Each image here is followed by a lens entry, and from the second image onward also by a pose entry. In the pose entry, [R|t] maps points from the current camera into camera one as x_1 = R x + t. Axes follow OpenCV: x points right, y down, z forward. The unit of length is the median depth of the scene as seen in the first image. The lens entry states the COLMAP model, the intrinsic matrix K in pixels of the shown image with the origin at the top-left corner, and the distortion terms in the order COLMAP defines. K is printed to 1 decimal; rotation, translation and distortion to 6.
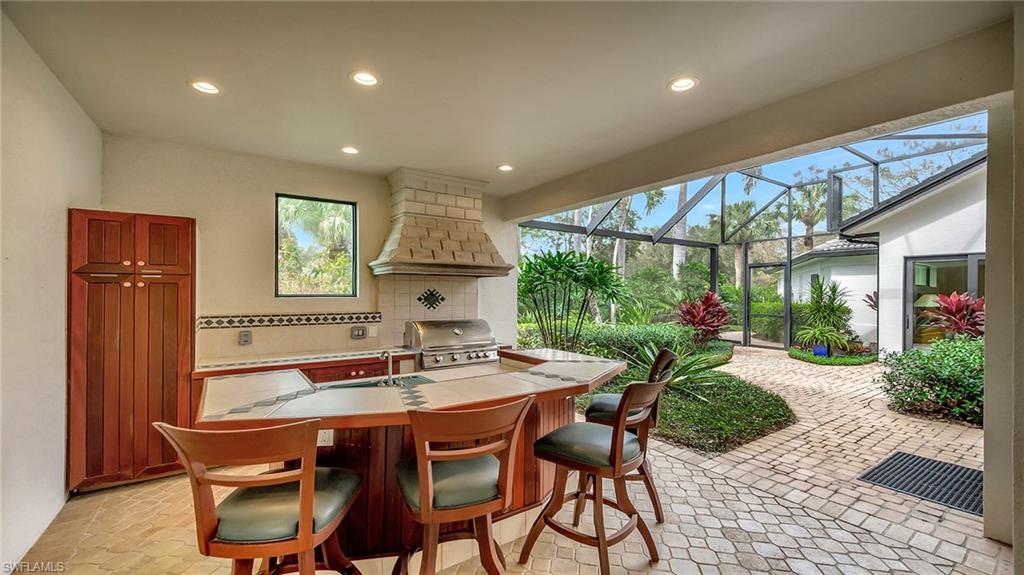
lens RADIAL K [[406.7, 0, 508.8], [0, 406.7, 296.9], [0, 0, 1]] dist [-0.001546, 0.000012]
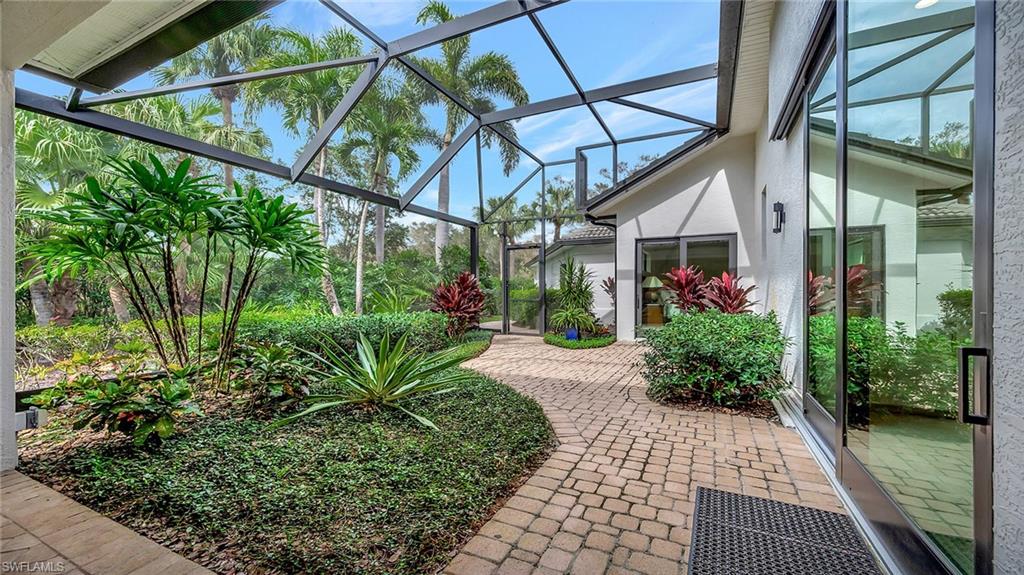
lens RADIAL K [[406.7, 0, 509.3], [0, 406.7, 291.2], [0, 0, 1]] dist [-0.001546, 0.000012]
pose [[0.866844, -0.001979, 0.498576, 0.169960], [0.006346, 0.999955, -0.007063, 0.037961], [-0.498540, 0.009287, 0.866817, 0.251471]]
